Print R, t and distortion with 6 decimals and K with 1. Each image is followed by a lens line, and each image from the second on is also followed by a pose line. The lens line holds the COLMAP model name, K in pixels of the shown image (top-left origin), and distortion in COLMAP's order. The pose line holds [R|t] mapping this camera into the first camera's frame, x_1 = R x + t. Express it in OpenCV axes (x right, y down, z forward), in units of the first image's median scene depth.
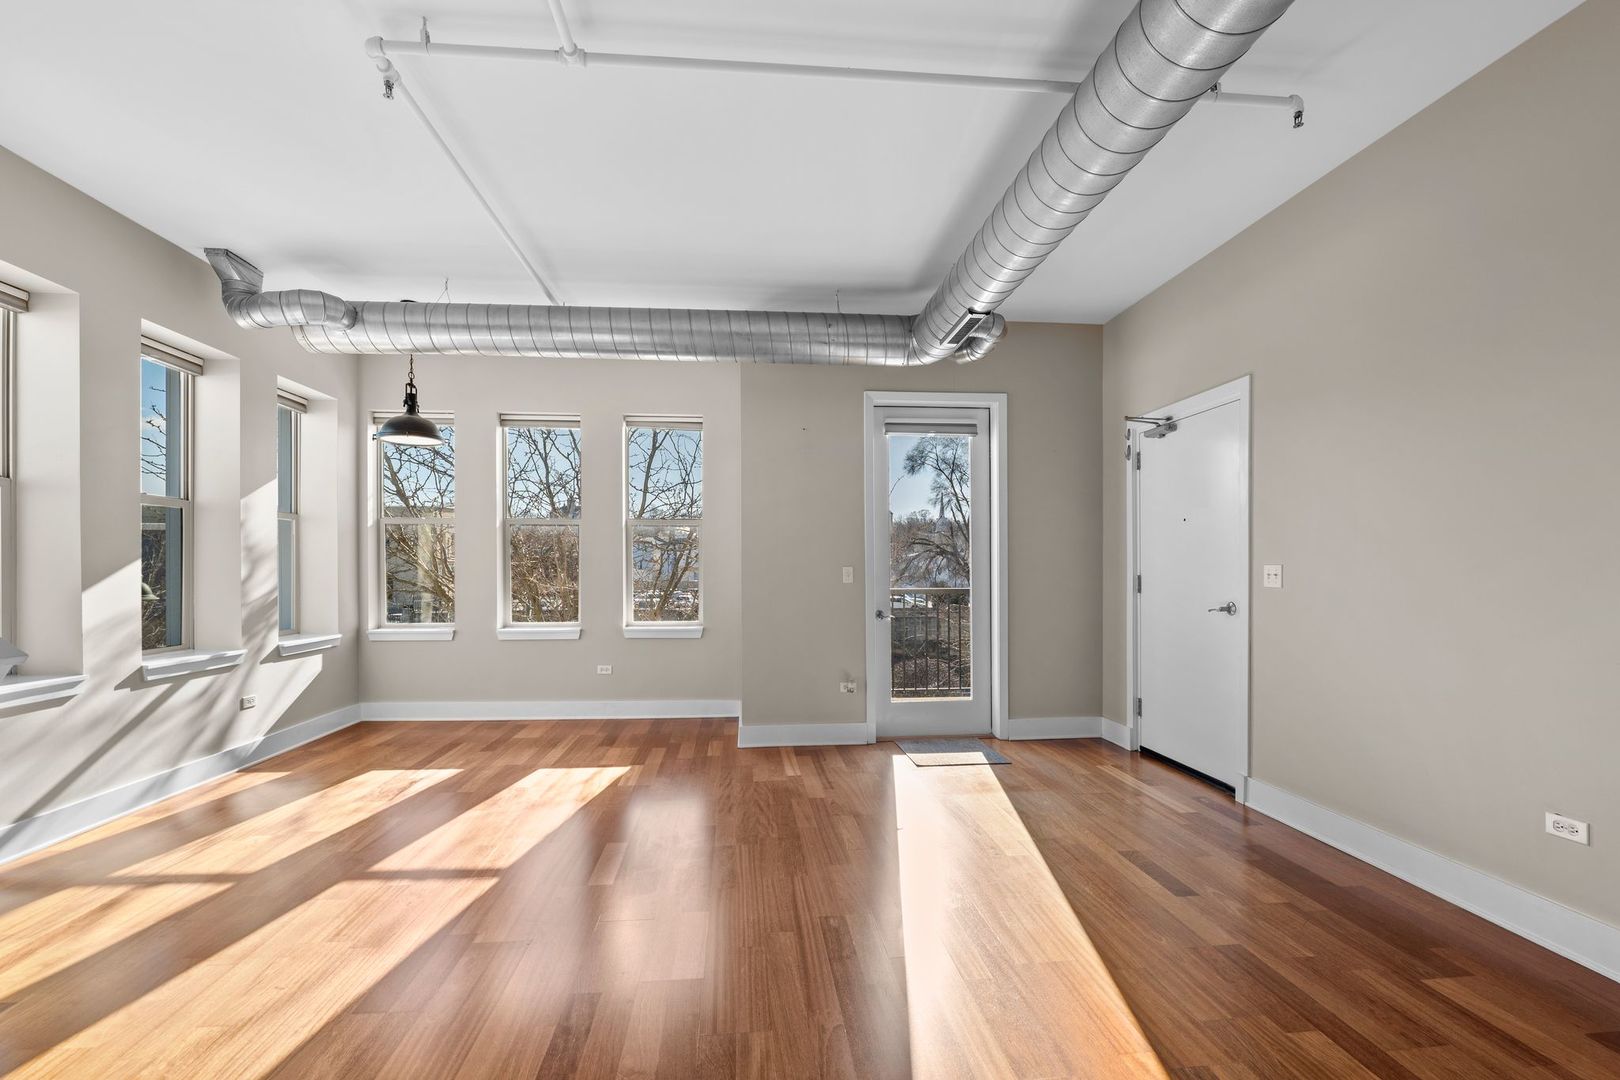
lens RADIAL K [[672.8, 0, 798.0], [0, 672.8, 572.3], [0, 0, 1]] dist [-0.010666, 0.000541]
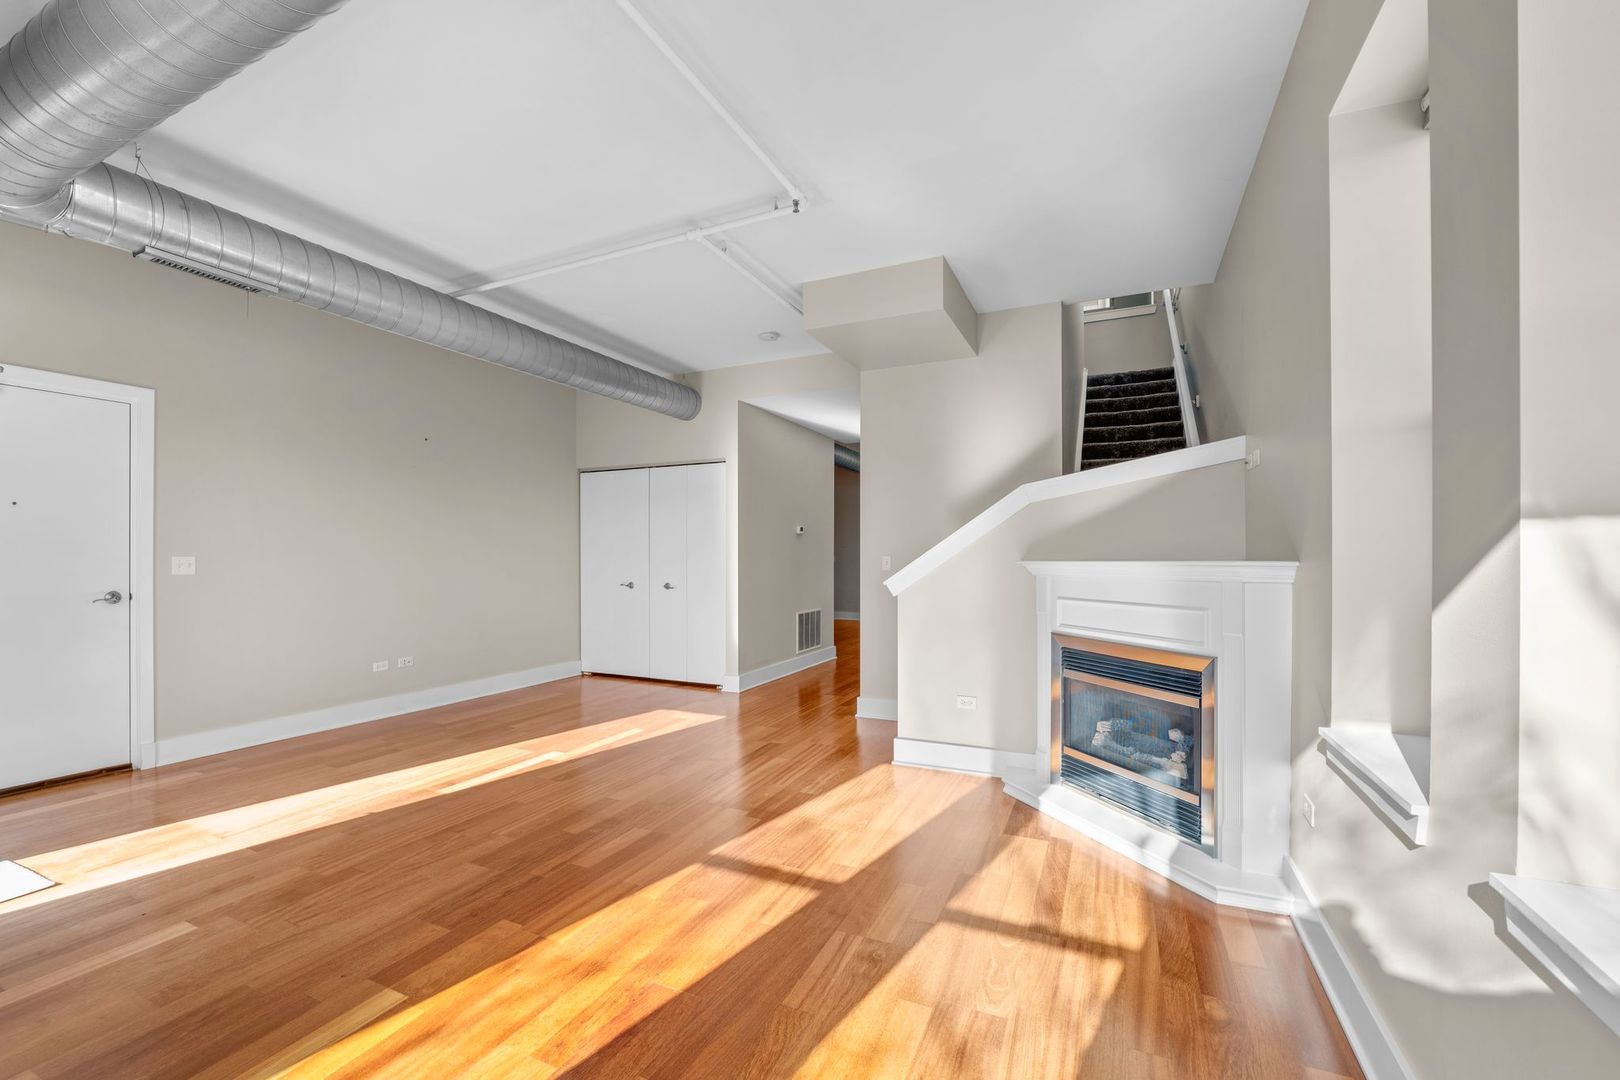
lens RADIAL K [[672.8, 0, 804.7], [0, 672.8, 550.3], [0, 0, 1]] dist [-0.010666, 0.000541]
pose [[-0.862231, 0.009662, 0.506424, -0.817816], [0.008928, 0.999953, -0.003876, -0.007250], [-0.506437, 0.001179, -0.862276, 1.346853]]
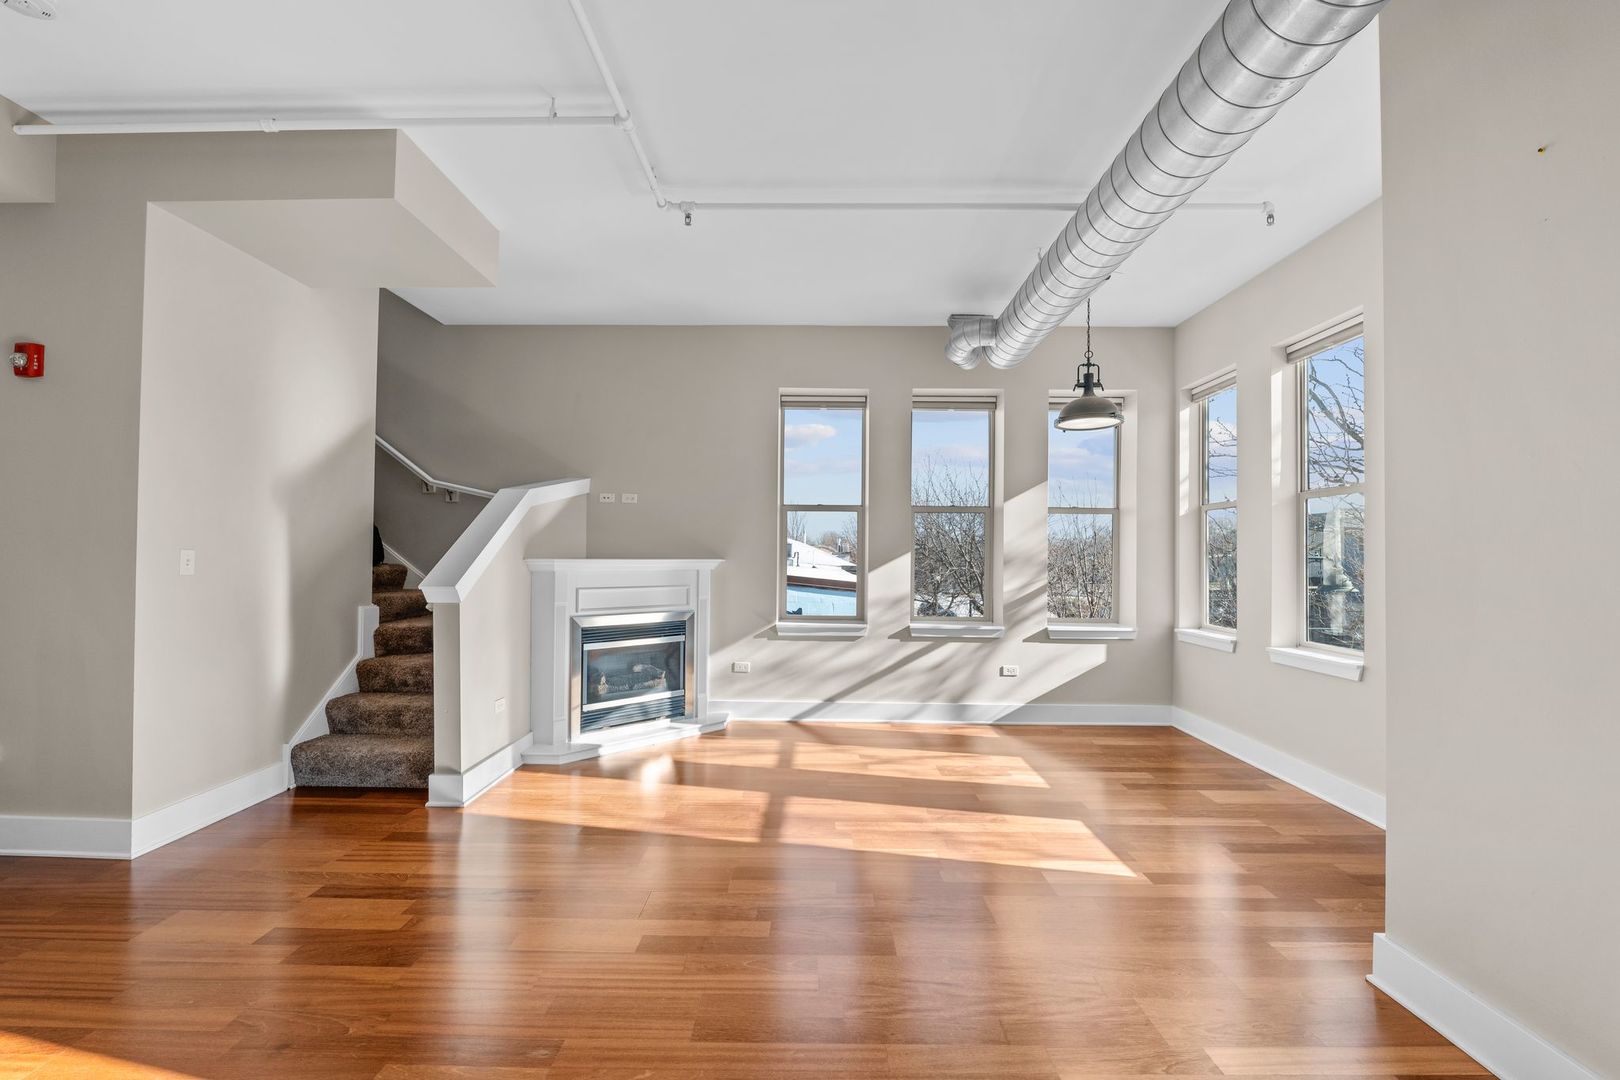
lens RADIAL K [[672.8, 0, 818.5], [0, 672.8, 554.1], [0, 0, 1]] dist [-0.010666, 0.000541]
pose [[-0.068973, -0.006954, -0.997594, 0.465181], [-0.019578, 0.999793, -0.005616, -0.002352], [0.997426, 0.019143, -0.069095, 0.857311]]
